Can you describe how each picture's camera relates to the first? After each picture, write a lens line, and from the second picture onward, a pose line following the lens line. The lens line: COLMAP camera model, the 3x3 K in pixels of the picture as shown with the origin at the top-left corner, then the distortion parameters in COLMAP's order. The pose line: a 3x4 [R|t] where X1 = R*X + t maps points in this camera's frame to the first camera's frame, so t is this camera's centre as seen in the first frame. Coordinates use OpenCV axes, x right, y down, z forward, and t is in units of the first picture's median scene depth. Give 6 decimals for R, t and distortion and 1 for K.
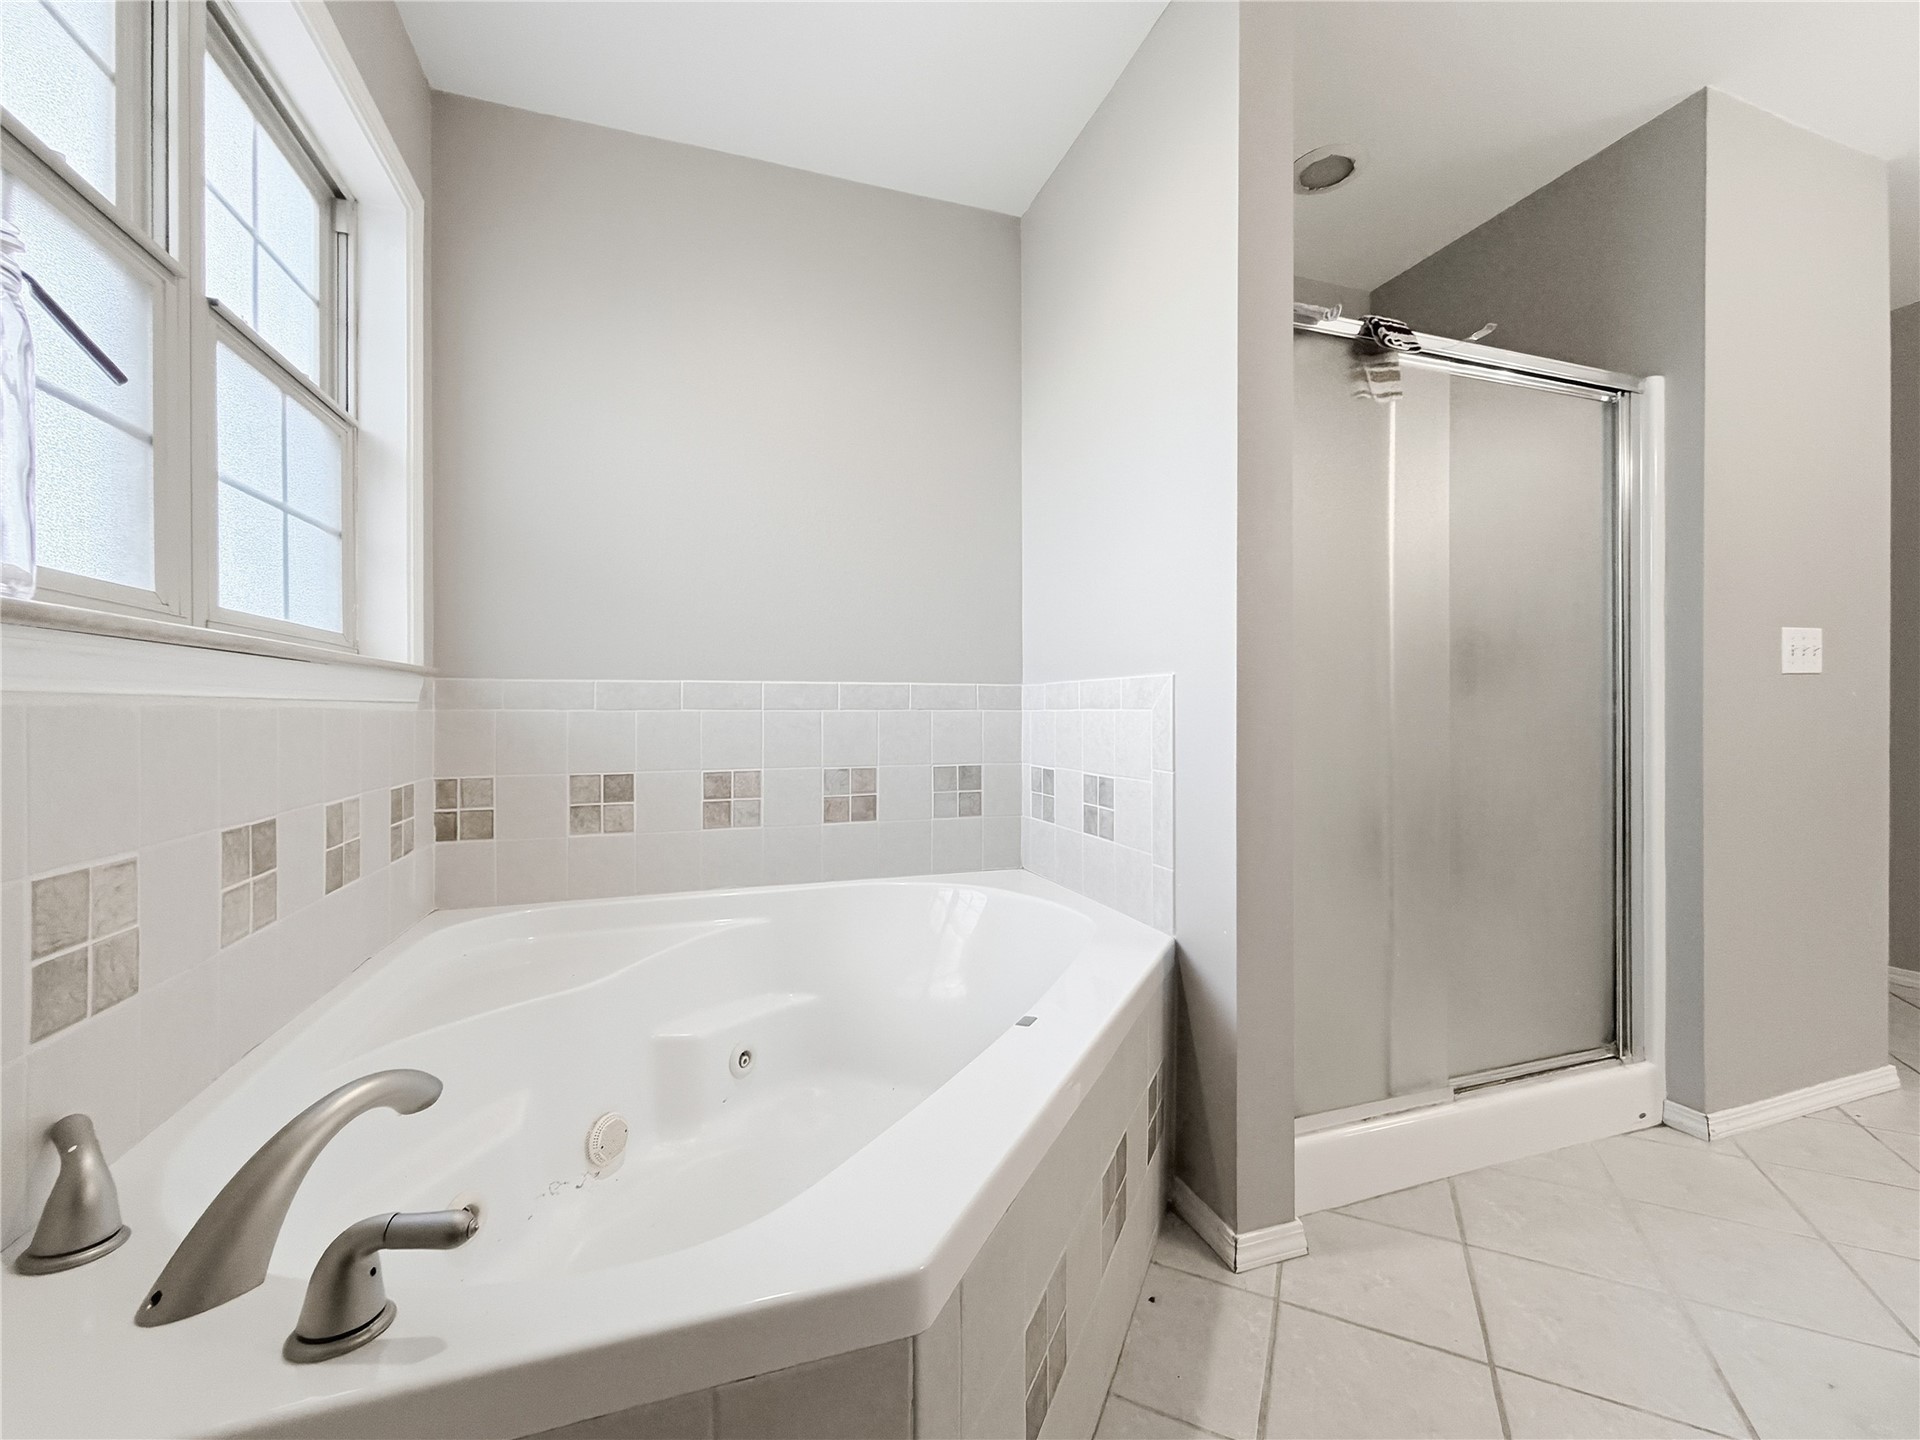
lens RADIAL K [[779.1, 0, 960.0], [0, 779.1, 720.0], [0, 0, 1]] dist [-0.001061, -0.000407]
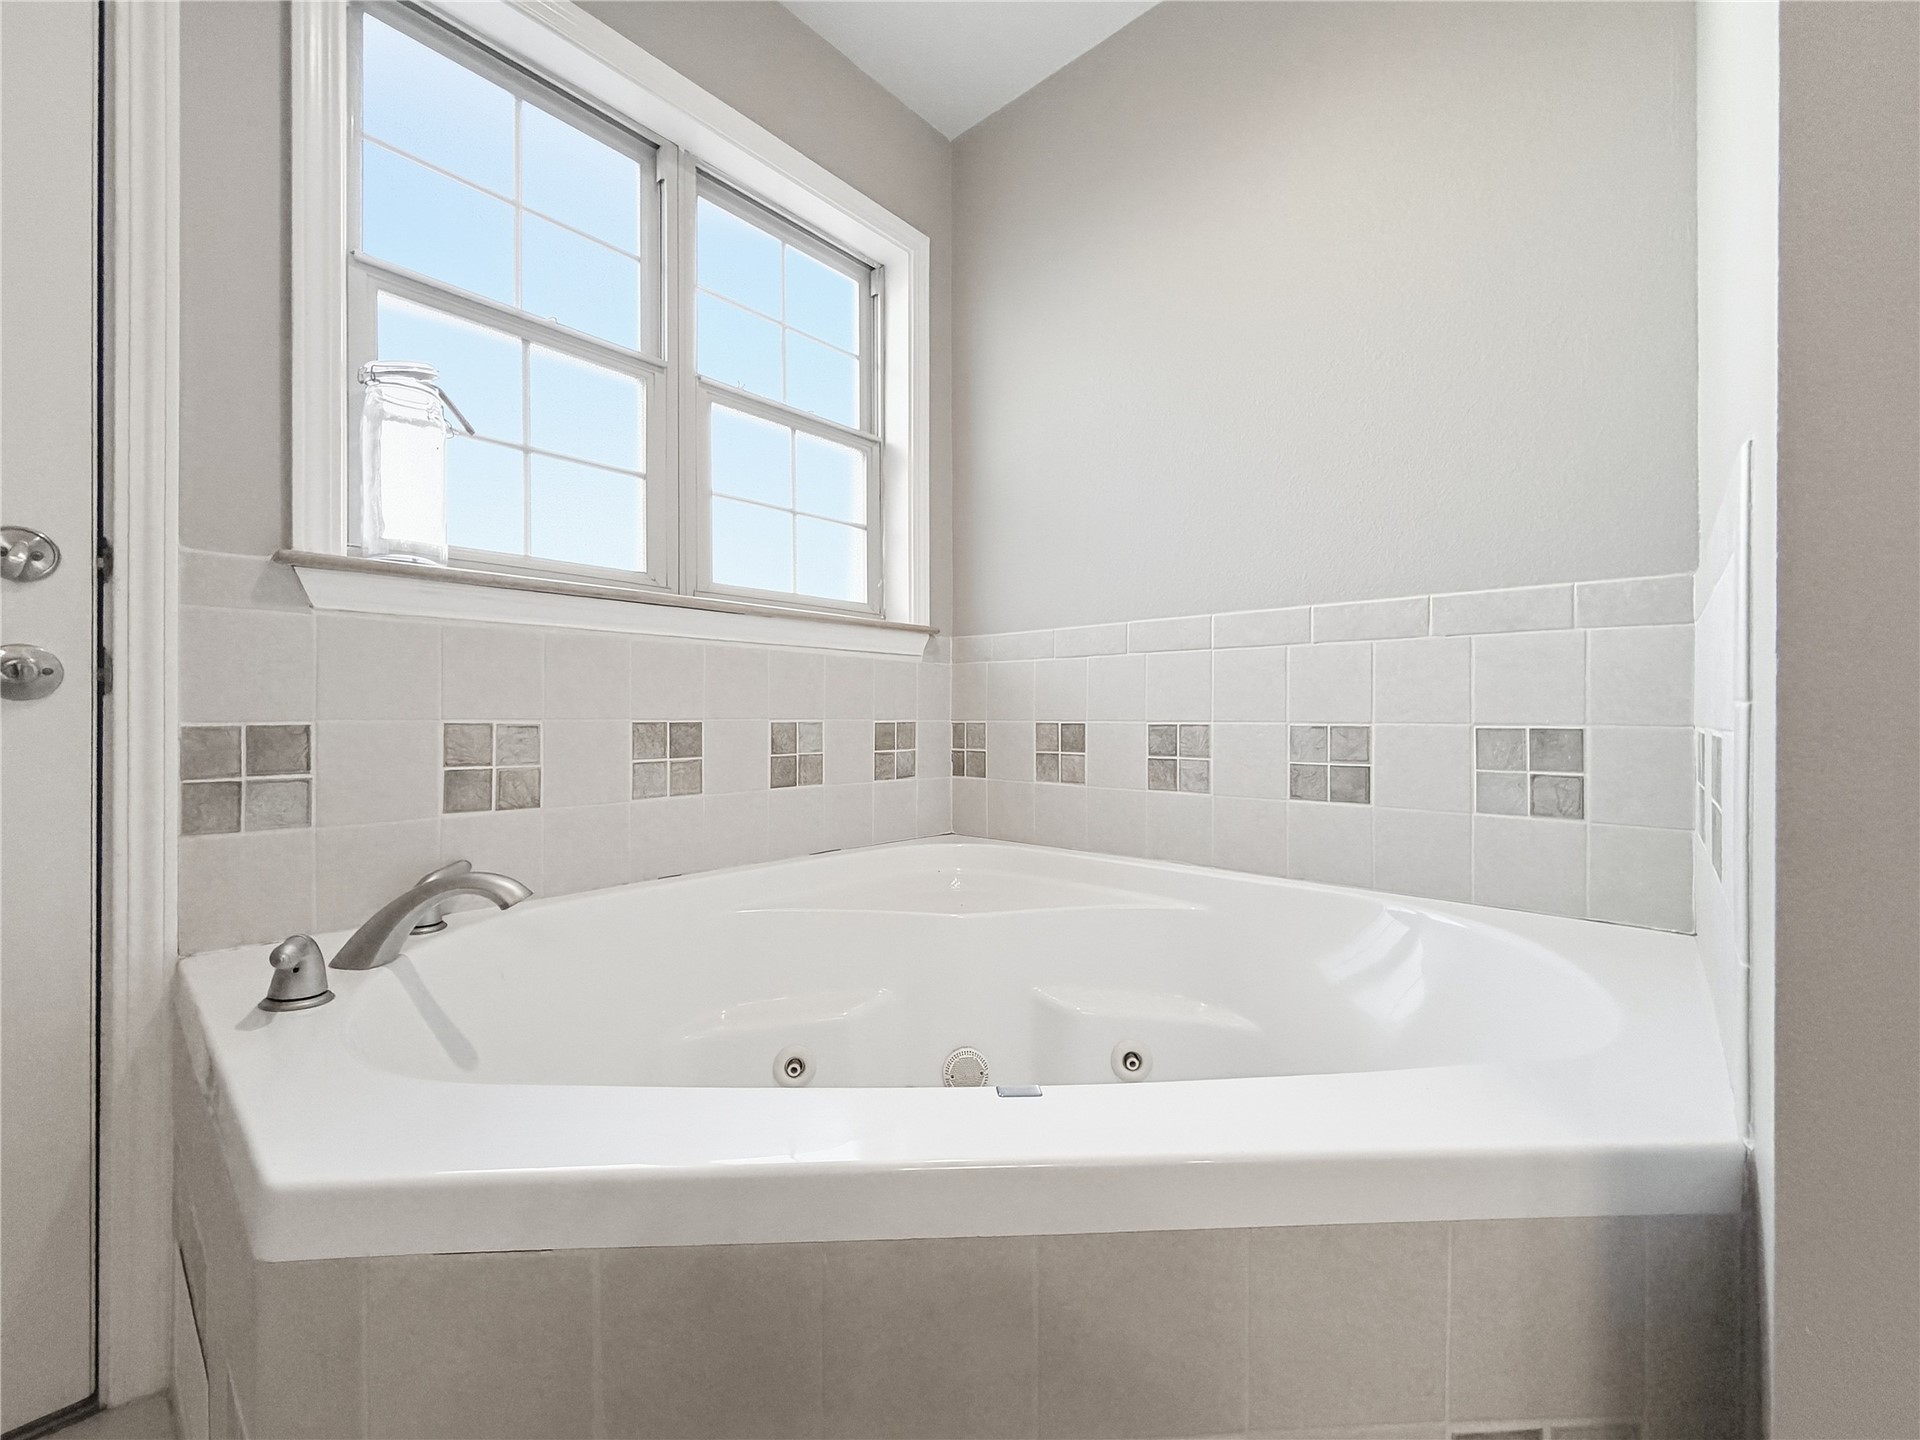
lens RADIAL K [[779.1, 0, 960.0], [0, 779.1, 720.0], [0, 0, 1]] dist [-0.001061, -0.000407]
pose [[0.495029, 0.007541, -0.868844, 0.353047], [-0.009392, 0.999950, 0.003328, 0.066669], [0.868826, 0.006512, 0.495075, 0.416694]]
